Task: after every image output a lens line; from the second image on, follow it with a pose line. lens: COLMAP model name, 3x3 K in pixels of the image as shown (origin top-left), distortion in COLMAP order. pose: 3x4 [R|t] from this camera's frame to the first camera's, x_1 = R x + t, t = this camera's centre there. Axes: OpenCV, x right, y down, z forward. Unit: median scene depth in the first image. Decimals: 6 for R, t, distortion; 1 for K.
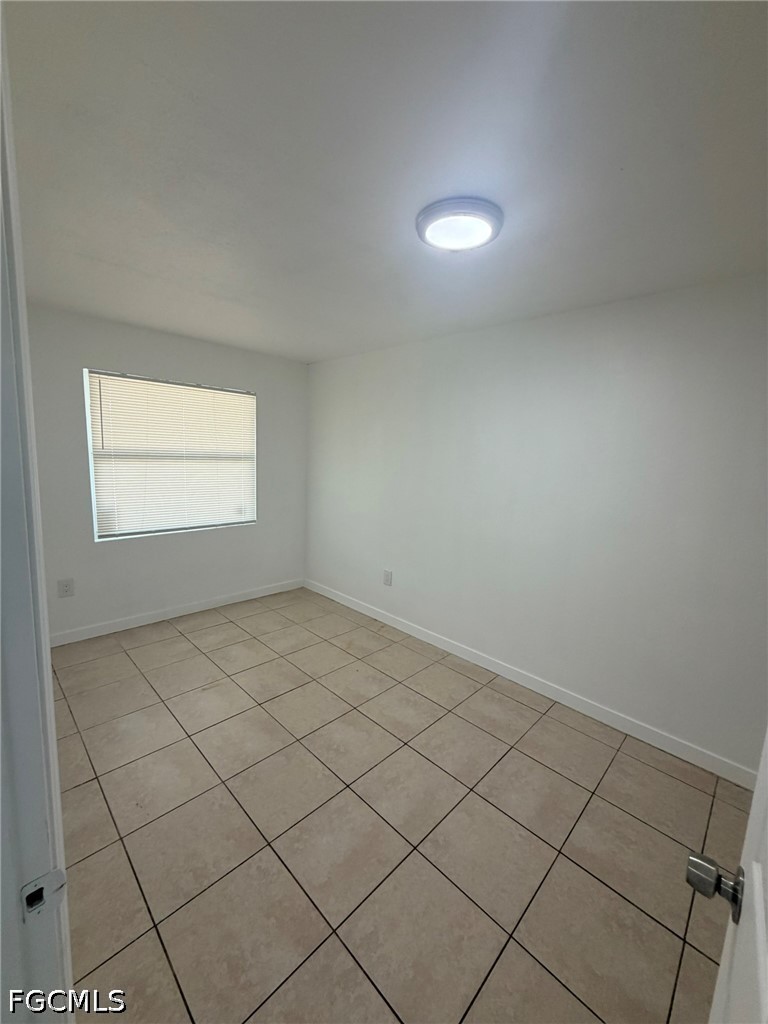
lens RADIAL K [[409.1, 0, 384.3], [0, 409.1, 512.2], [0, 0, 1]] dist [0.006594, 0.000696]
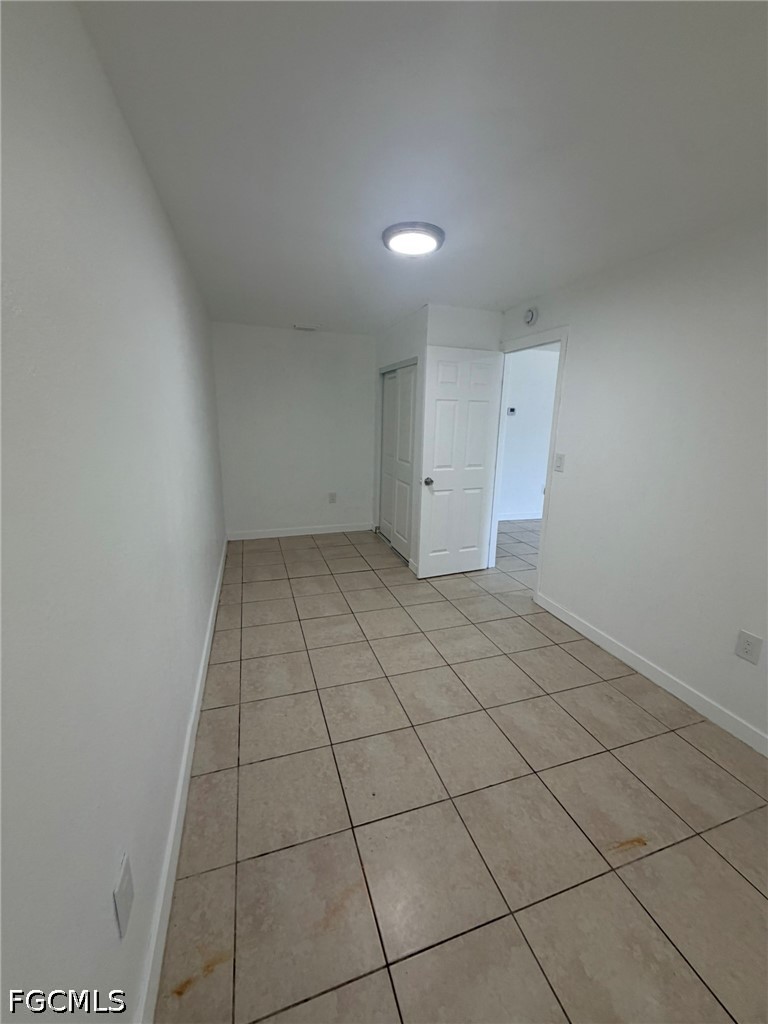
lens RADIAL K [[409.1, 0, 383.7], [0, 409.1, 510.3], [0, 0, 1]] dist [0.006594, 0.000696]
pose [[-0.886052, -0.165170, 0.433163, -0.314574], [0.008080, 0.928732, 0.370663, -0.233894], [-0.463515, 0.331927, -0.821571, 1.611258]]
